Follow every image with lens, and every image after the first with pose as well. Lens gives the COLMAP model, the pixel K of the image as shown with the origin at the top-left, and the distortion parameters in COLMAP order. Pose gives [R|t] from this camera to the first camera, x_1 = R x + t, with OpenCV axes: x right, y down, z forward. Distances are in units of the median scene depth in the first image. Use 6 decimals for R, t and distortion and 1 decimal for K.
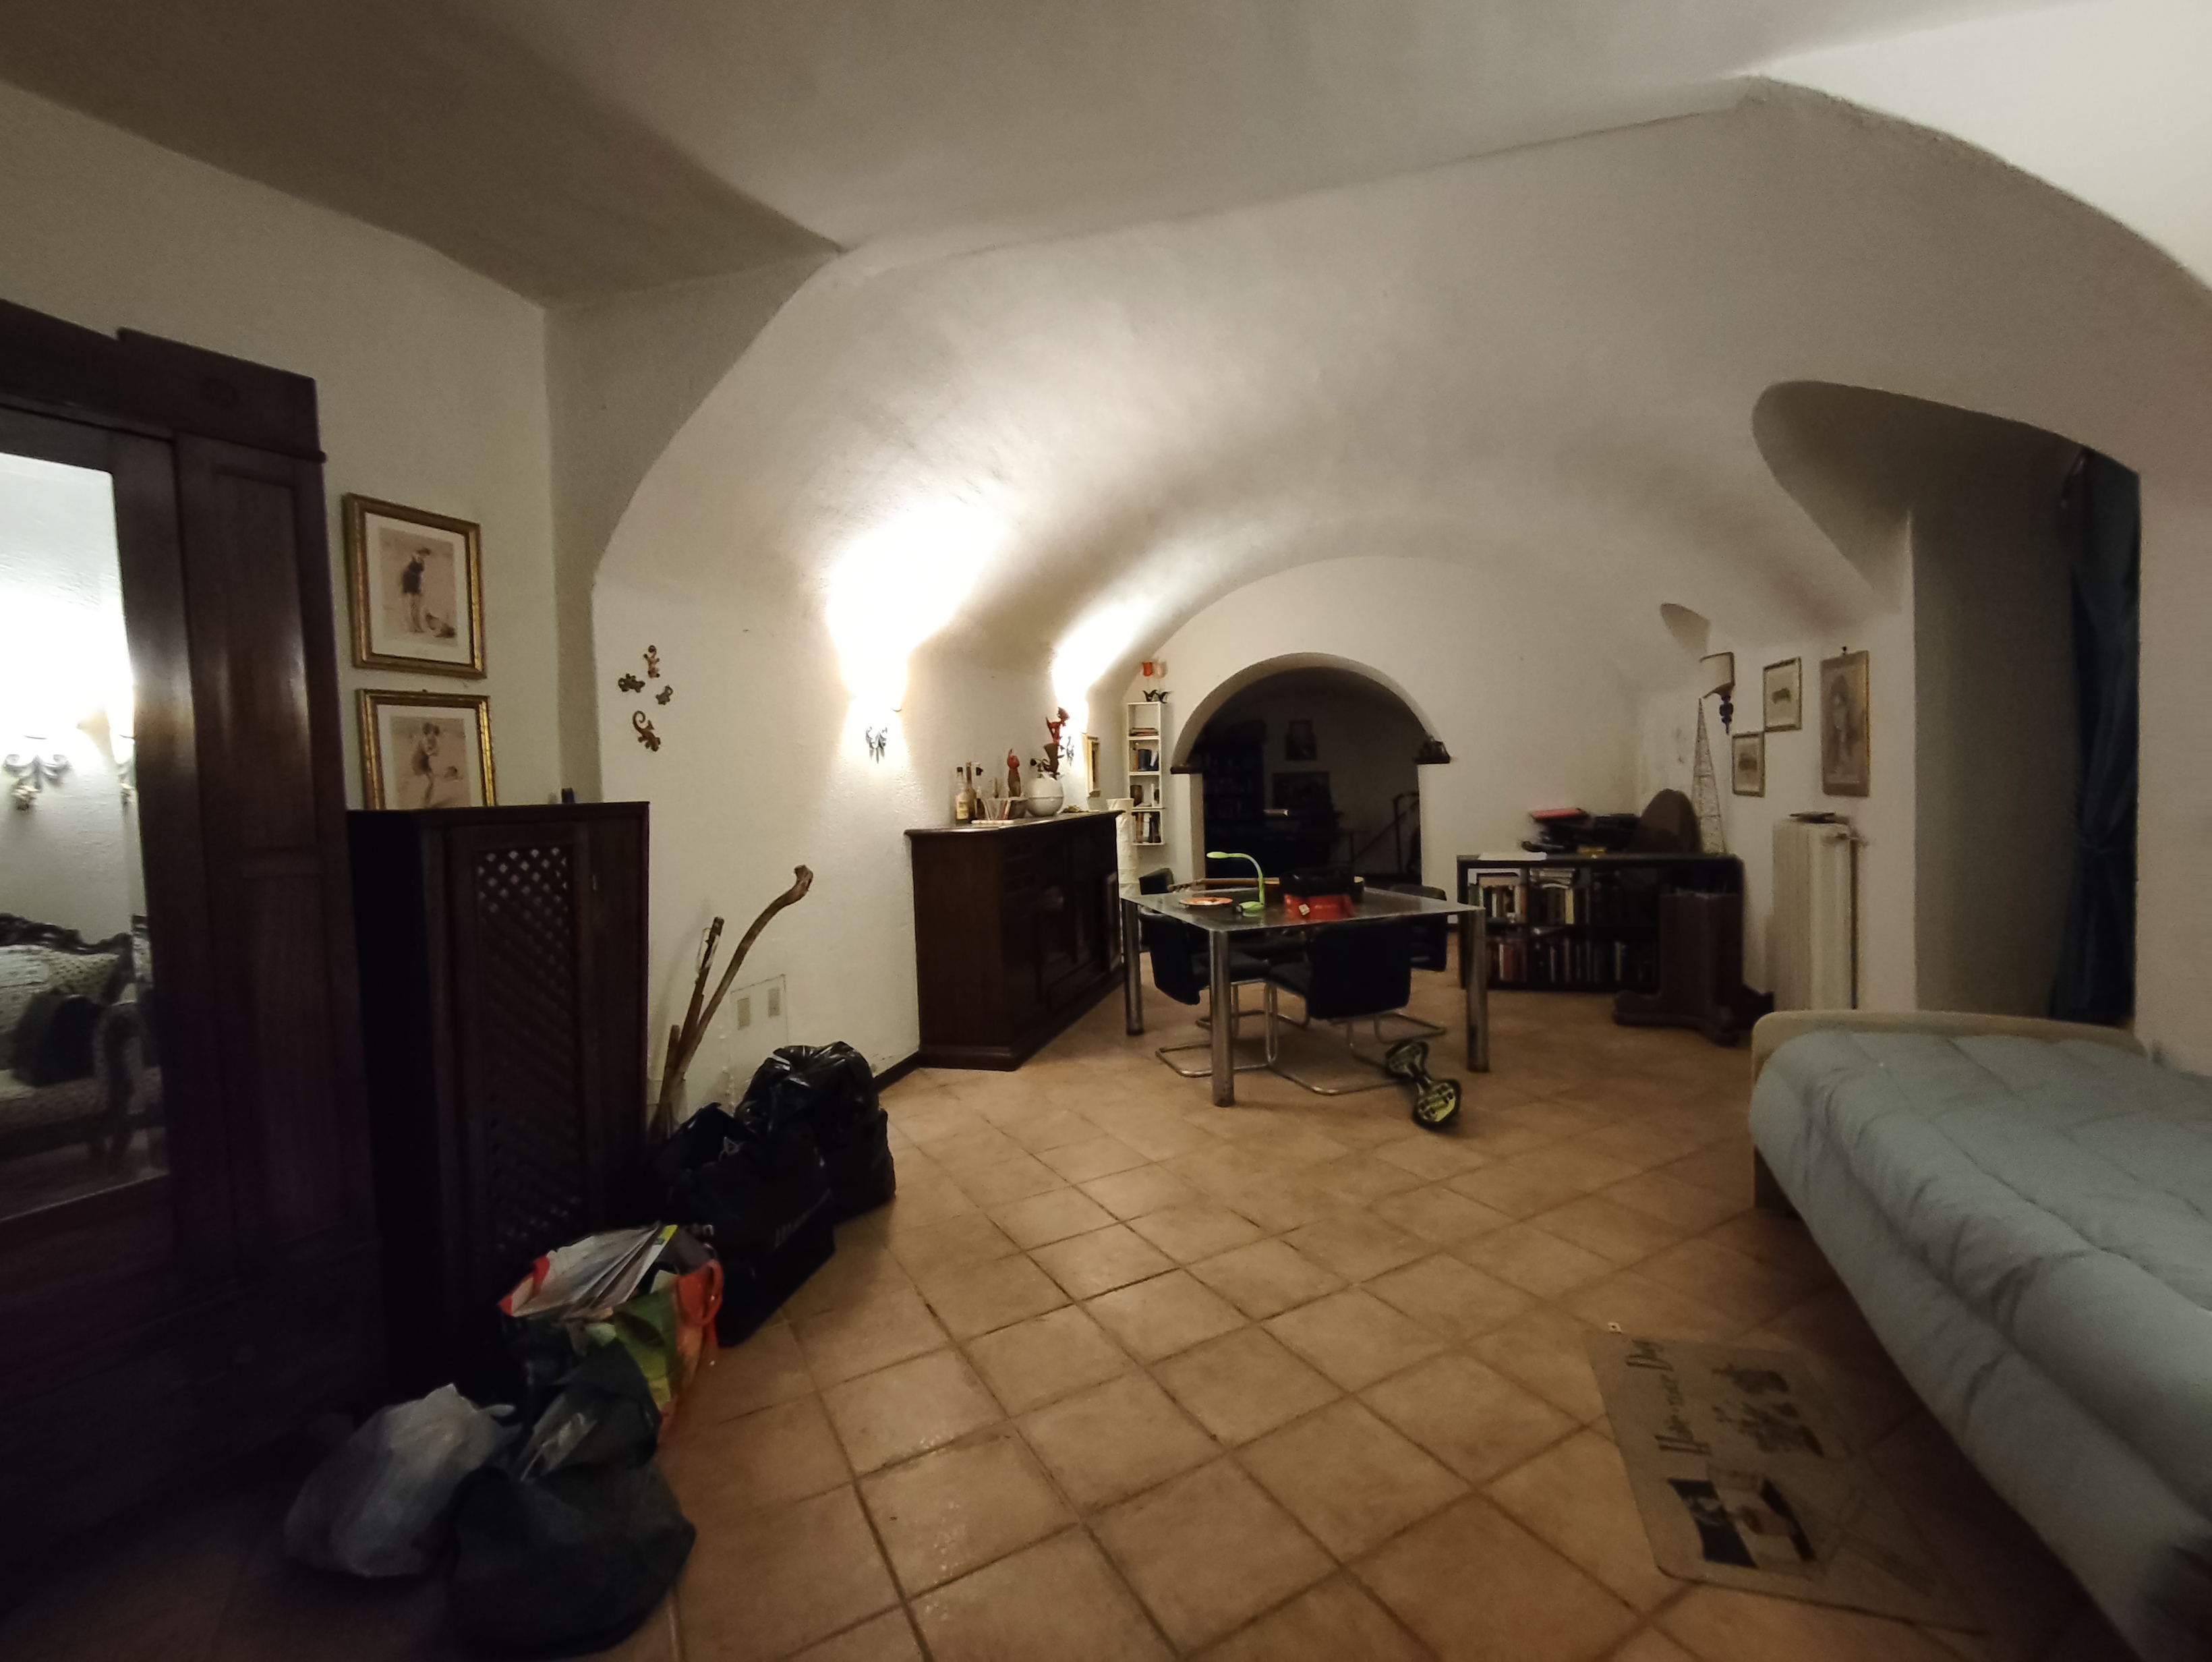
lens RADIAL K [[971.1, 0, 1106.7], [0, 971.1, 822.6], [0, 0, 1]] dist [-0.002836, 0.000372]
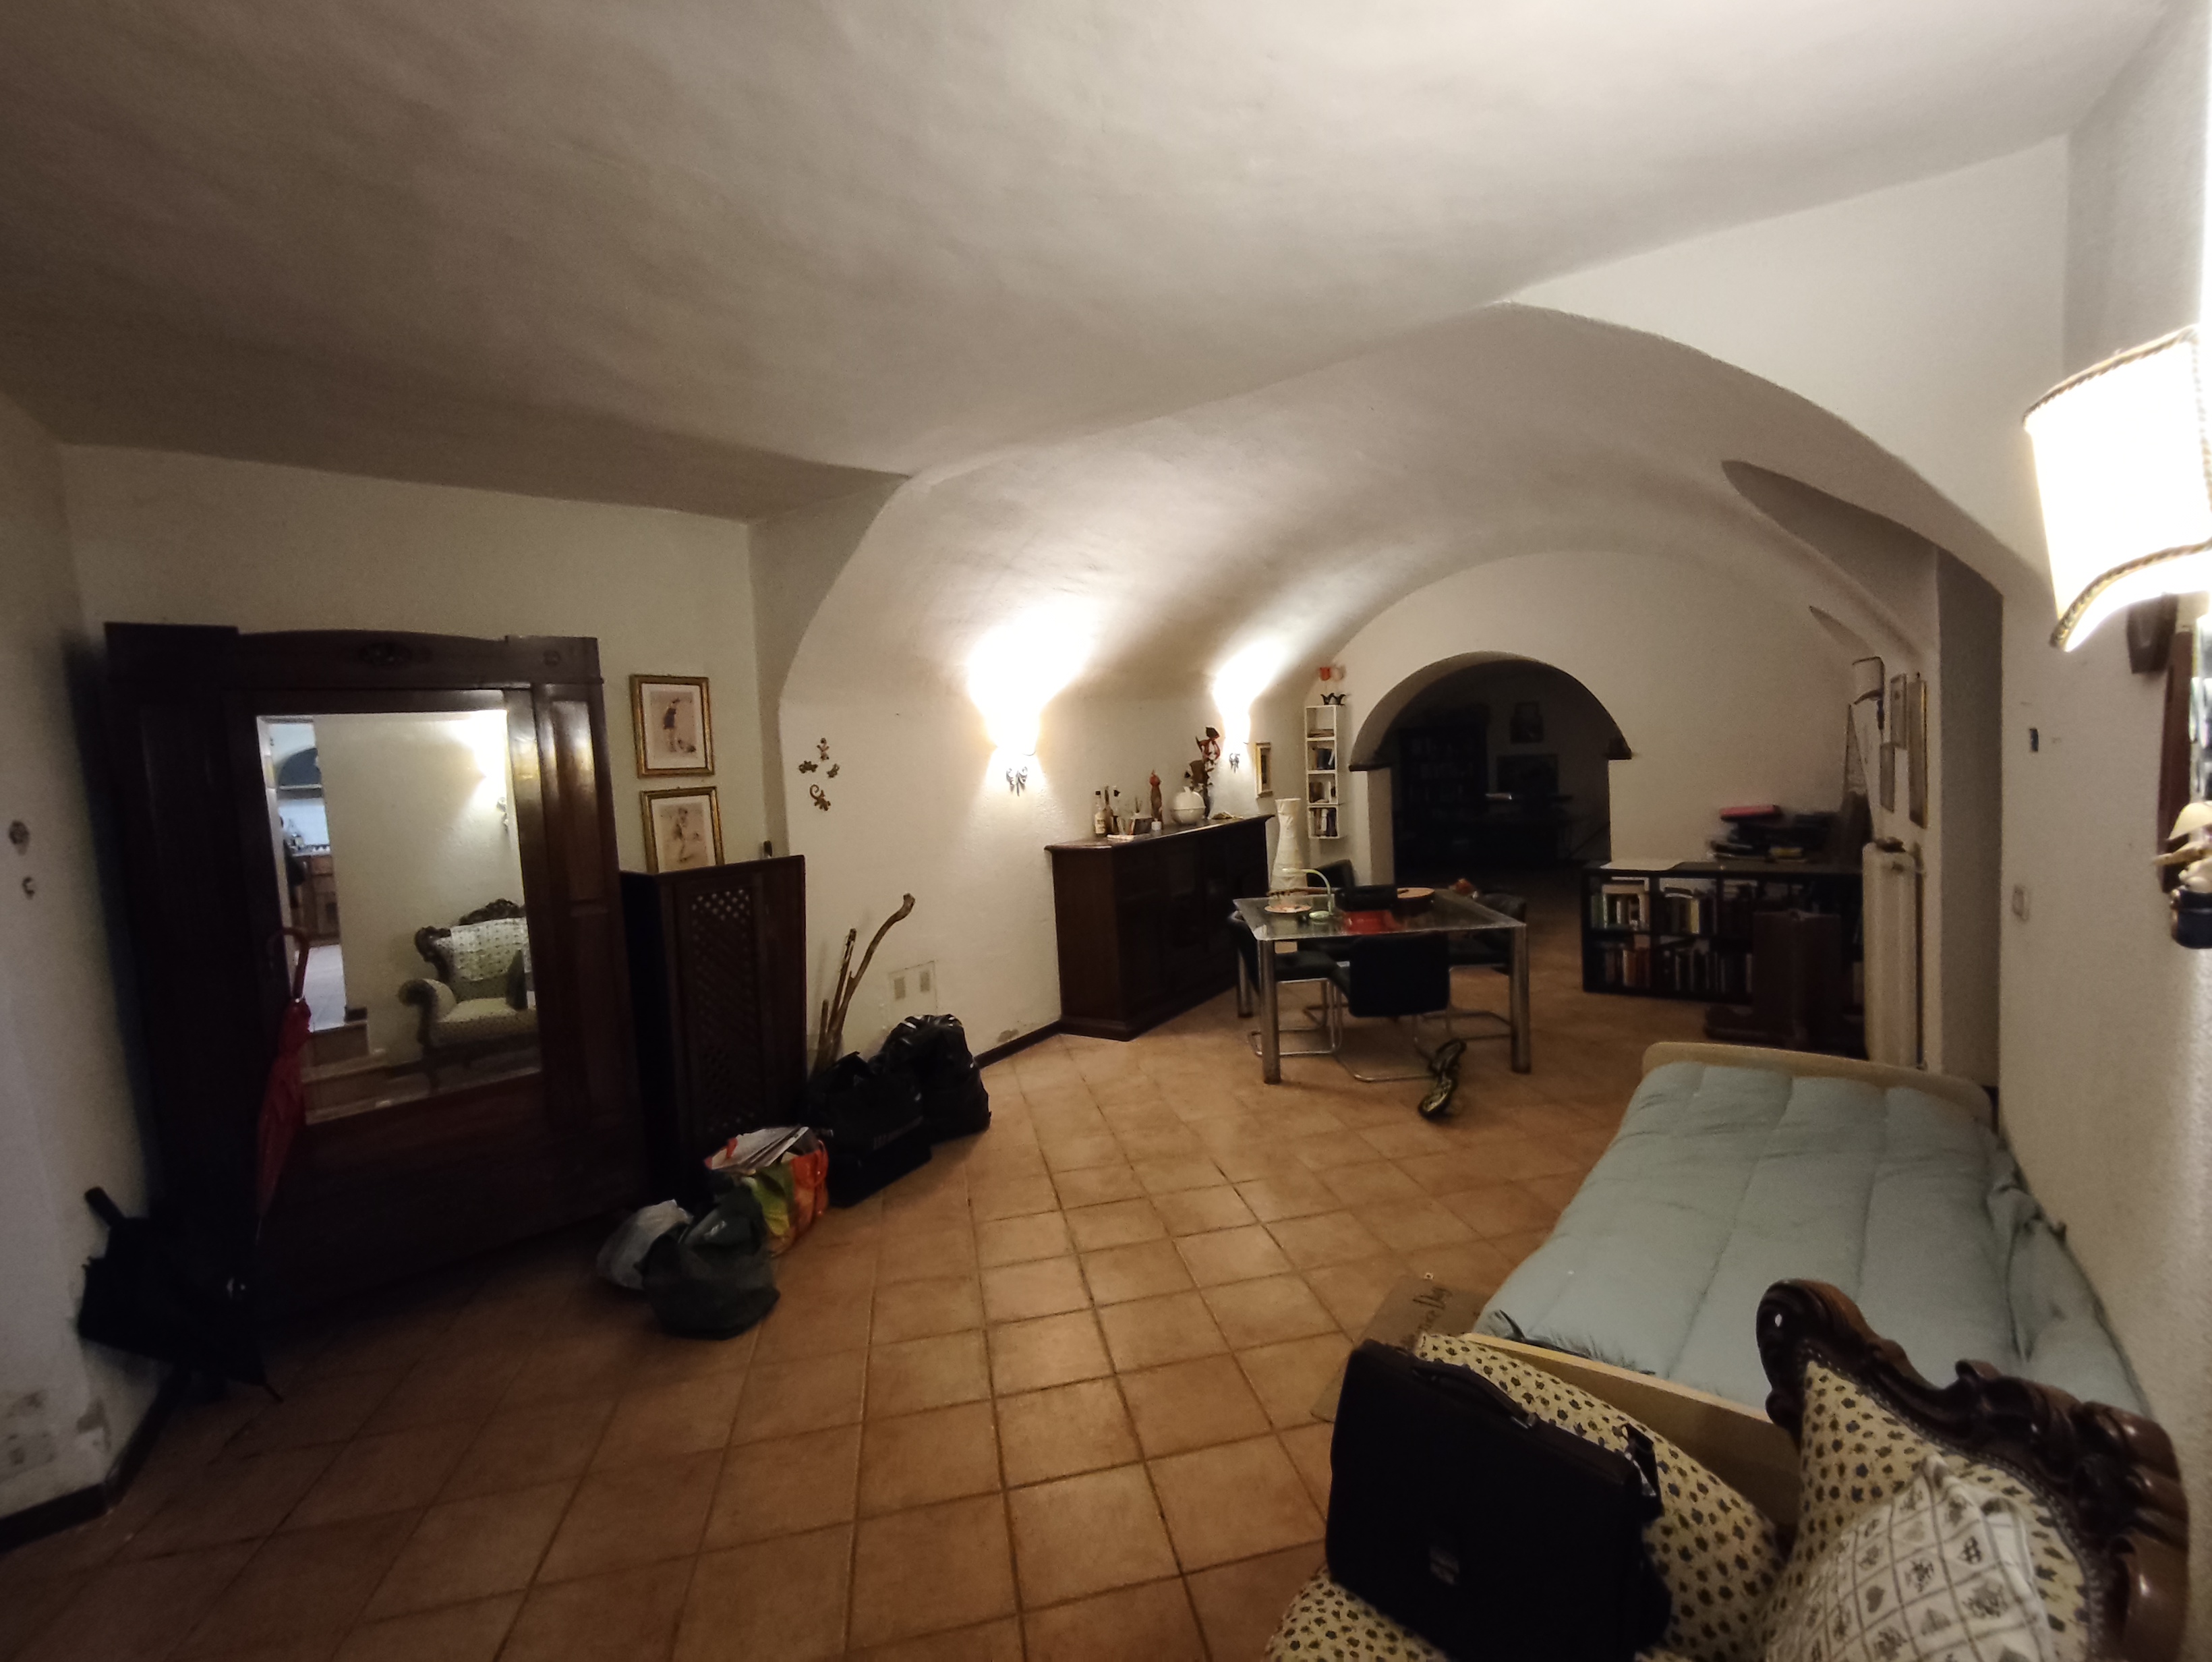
lens RADIAL K [[969.5, 0, 1105.1], [0, 969.5, 818.6], [0, 0, 1]] dist [-0.000901, -0.000720]
pose [[0.950853, -0.000481, -0.309642, 0.262095], [0.012033, 0.999301, 0.035399, -0.073183], [0.309409, -0.037386, 0.950194, -0.176329]]
